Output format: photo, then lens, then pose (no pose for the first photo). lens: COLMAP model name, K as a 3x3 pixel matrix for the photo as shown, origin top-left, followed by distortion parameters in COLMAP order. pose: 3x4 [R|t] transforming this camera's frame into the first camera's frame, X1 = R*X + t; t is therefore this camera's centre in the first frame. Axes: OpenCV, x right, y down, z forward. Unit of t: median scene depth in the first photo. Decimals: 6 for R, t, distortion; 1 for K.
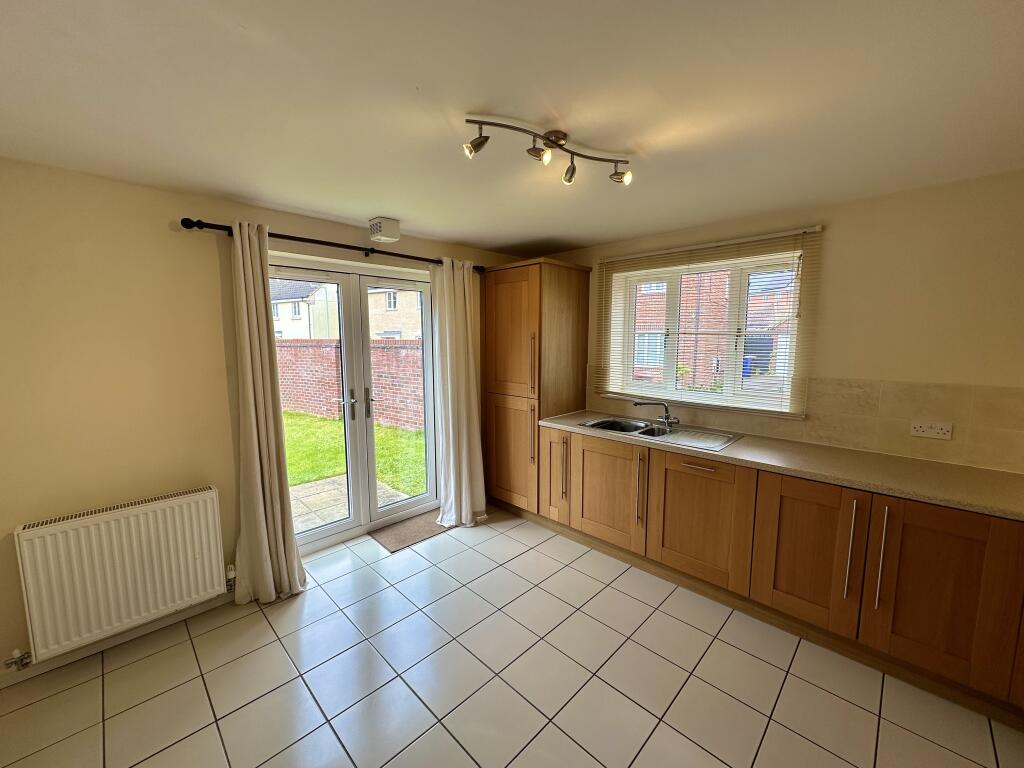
lens RADIAL K [[407.9, 0, 514.2], [0, 407.9, 384.4], [0, 0, 1]] dist [0.000207, 0.000046]
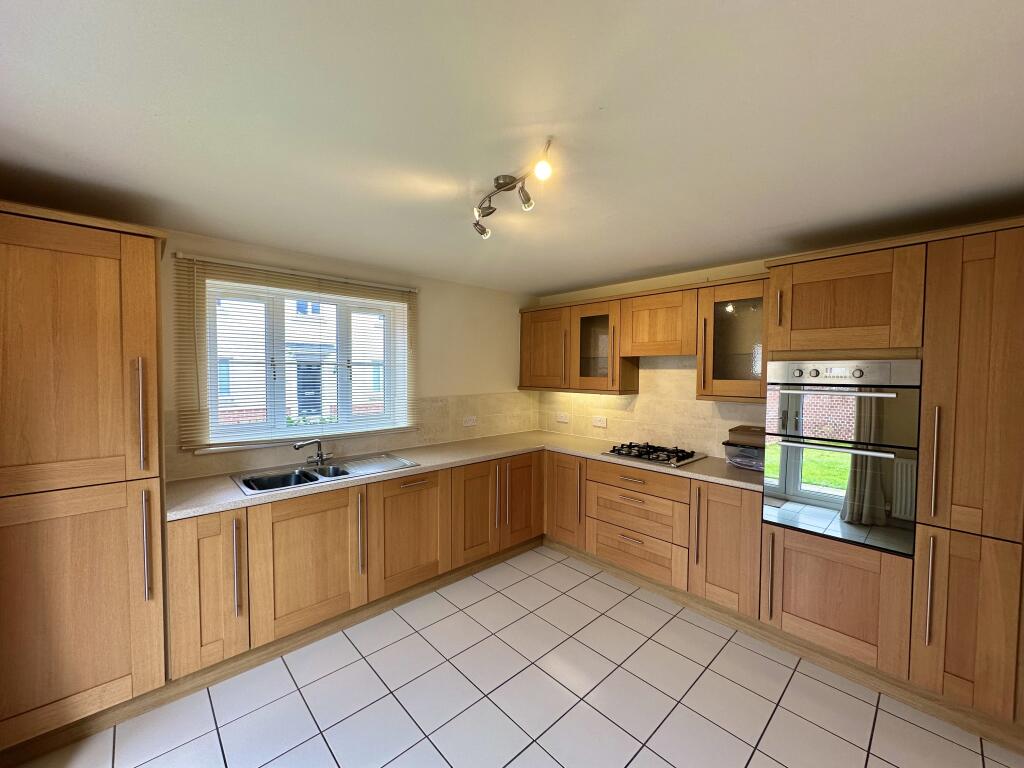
lens RADIAL K [[407.9, 0, 514.2], [0, 407.9, 384.4], [0, 0, 1]] dist [0.000207, 0.000046]
pose [[0.040443, -0.033827, 0.998609, -0.559660], [0.110688, 0.993427, 0.029169, -0.059812], [-0.993032, 0.109355, 0.043921, 0.562012]]
